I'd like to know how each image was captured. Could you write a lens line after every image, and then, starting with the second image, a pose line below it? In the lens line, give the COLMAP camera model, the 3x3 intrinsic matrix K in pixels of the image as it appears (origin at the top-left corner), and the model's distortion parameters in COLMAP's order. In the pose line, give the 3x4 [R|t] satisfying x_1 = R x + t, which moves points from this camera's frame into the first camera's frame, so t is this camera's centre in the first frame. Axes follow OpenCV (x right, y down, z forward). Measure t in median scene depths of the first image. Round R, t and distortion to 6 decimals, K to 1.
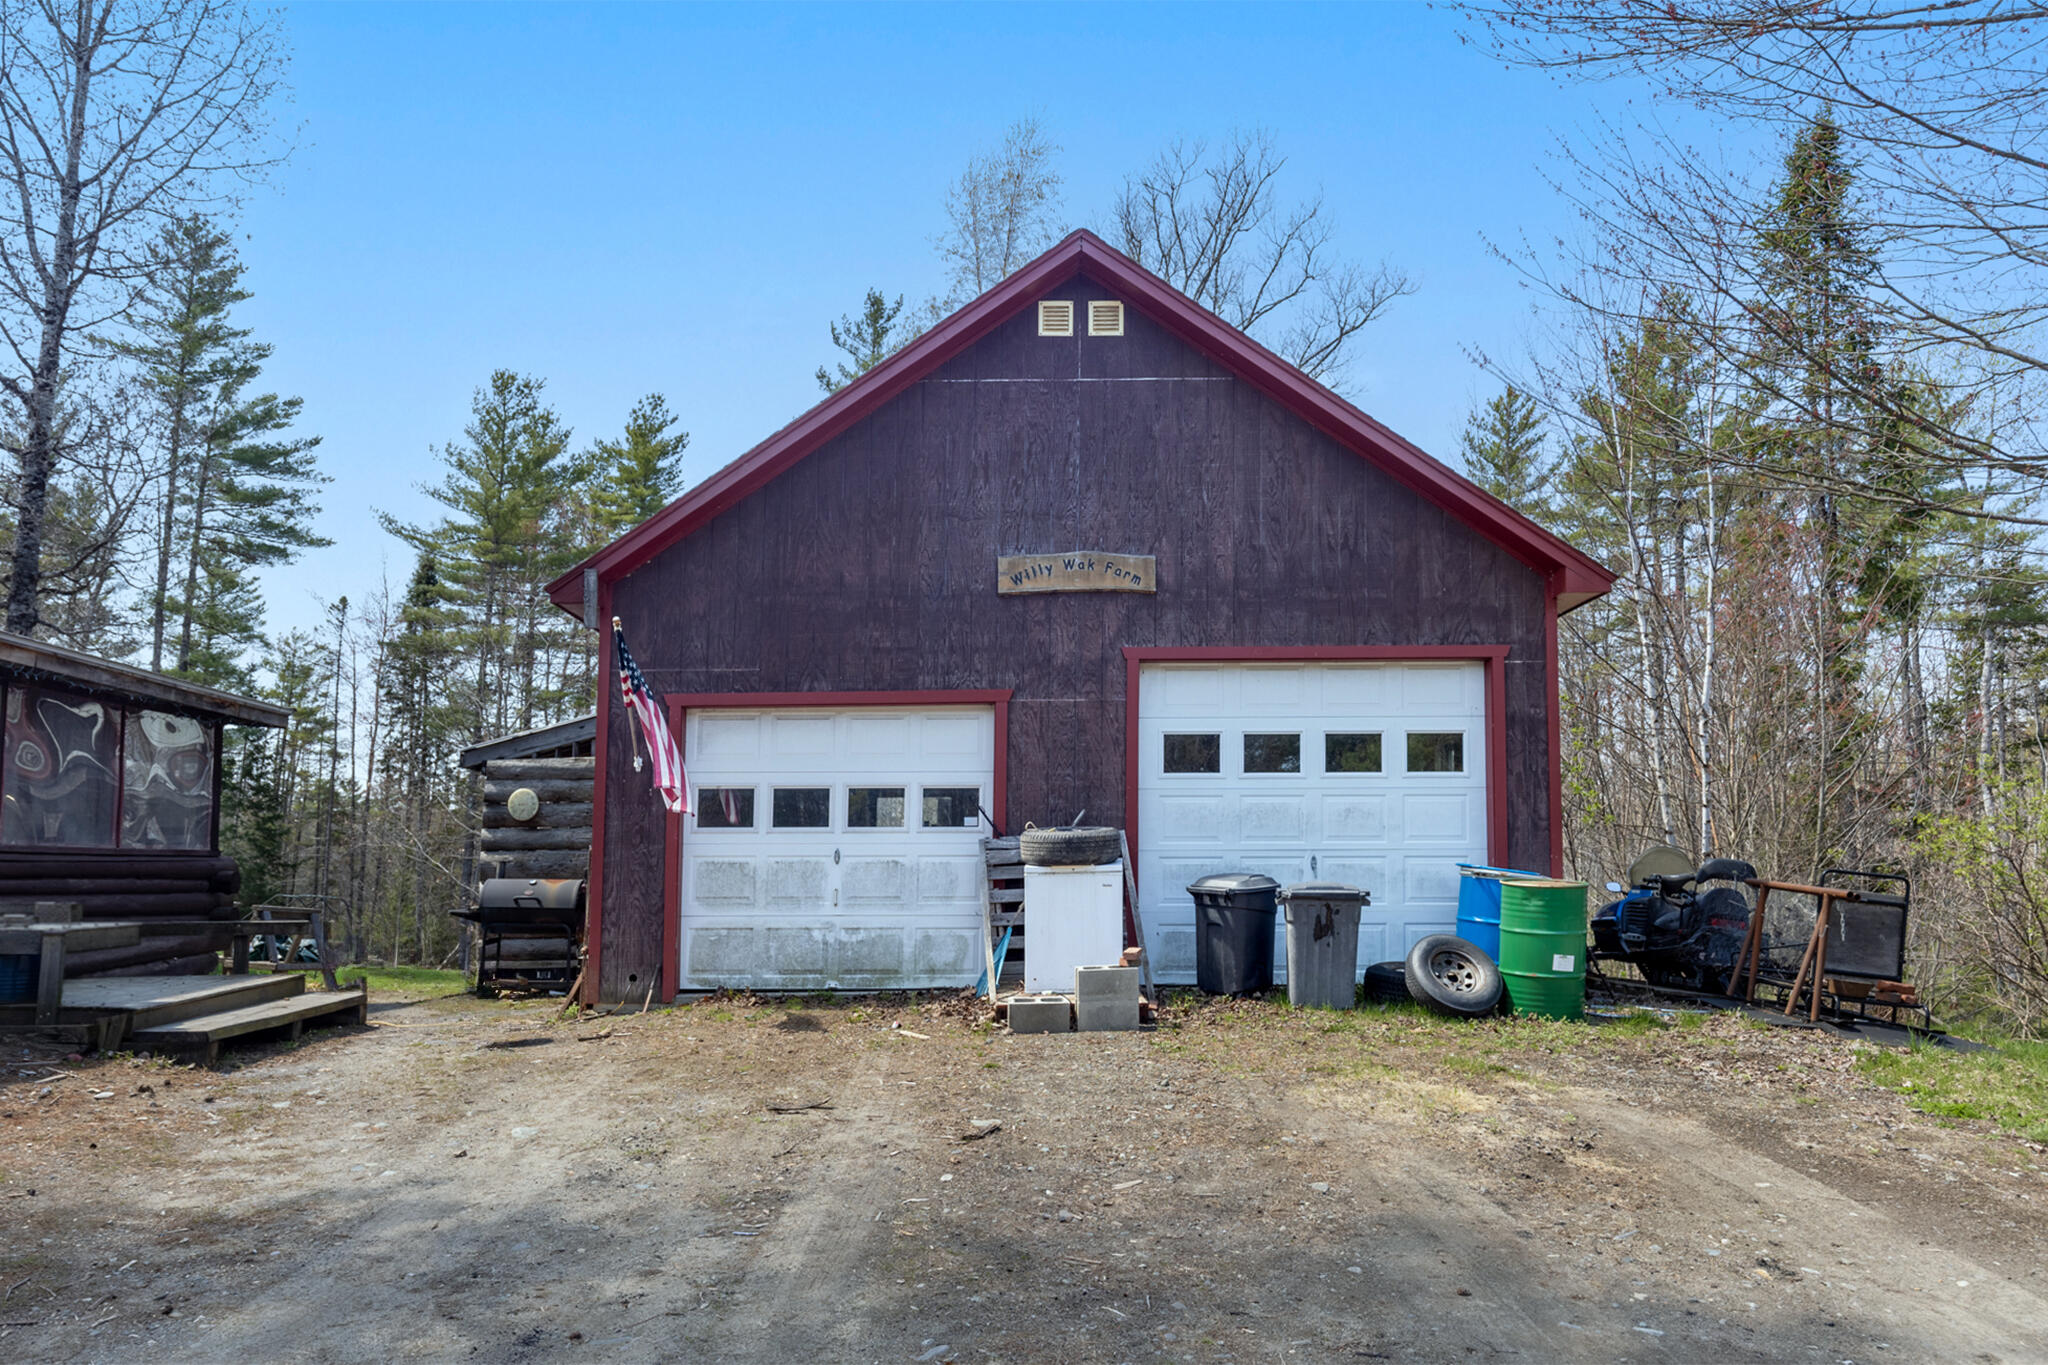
lens RADIAL K [[1404.7, 0, 1024.5], [0, 1404.7, 722.9], [0, 0, 1]] dist [0.007590, 0.003503]
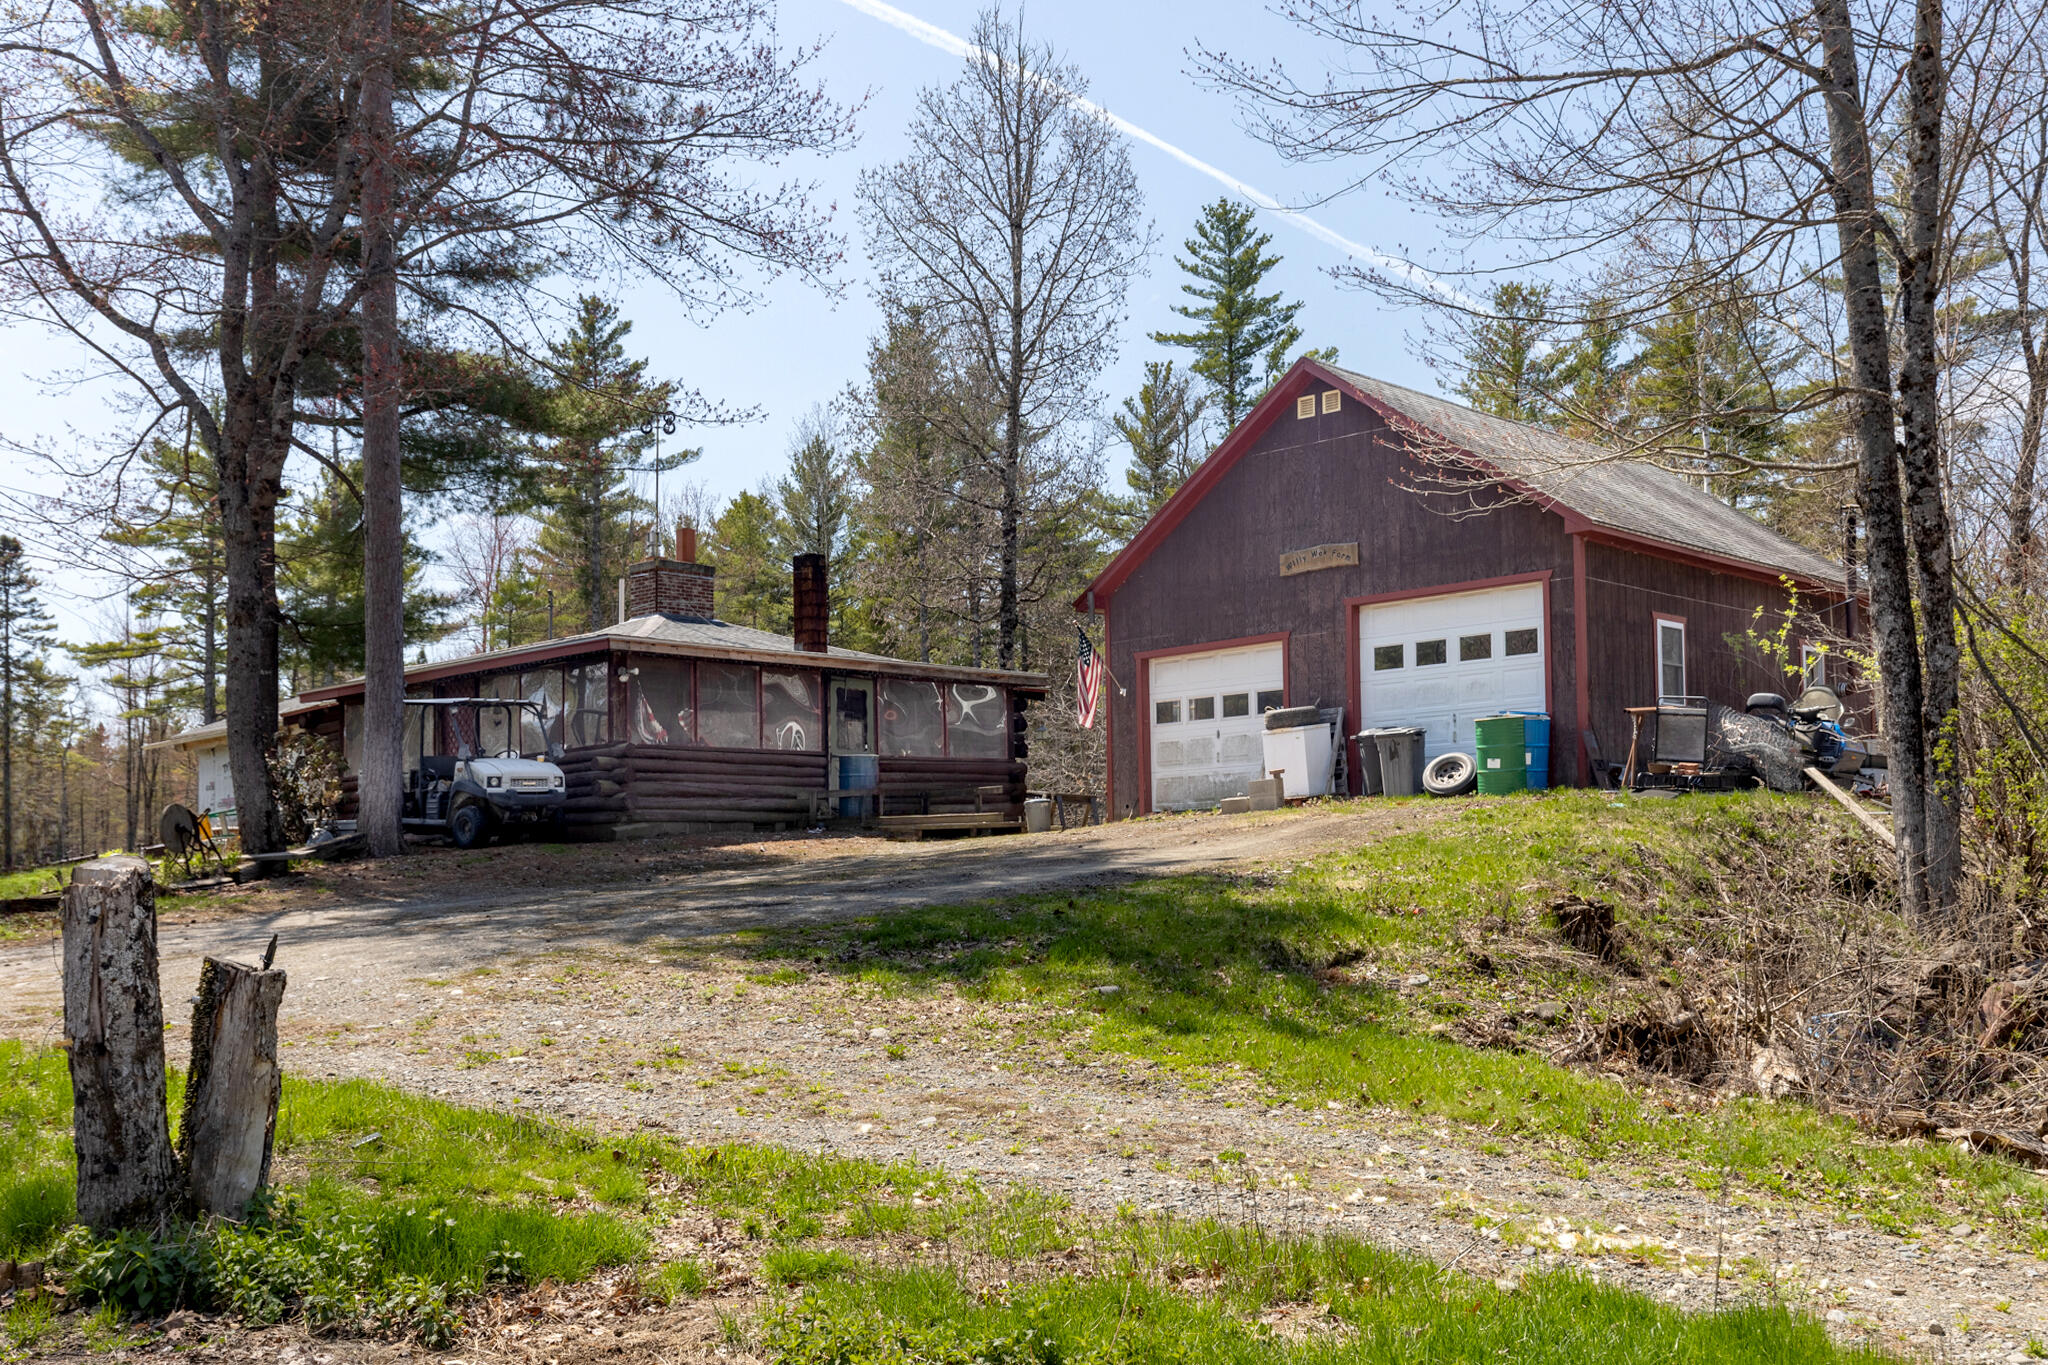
lens RADIAL K [[2047.4, 0, 1024.0], [0, 2047.4, 682.5], [0, 0, 1]] dist [-0.000866, -0.000381]
pose [[0.726542, -0.085094, -0.681833, 1.448642], [0.096516, 0.995103, -0.021346, 0.060783], [0.680310, -0.050299, 0.731197, -1.057621]]
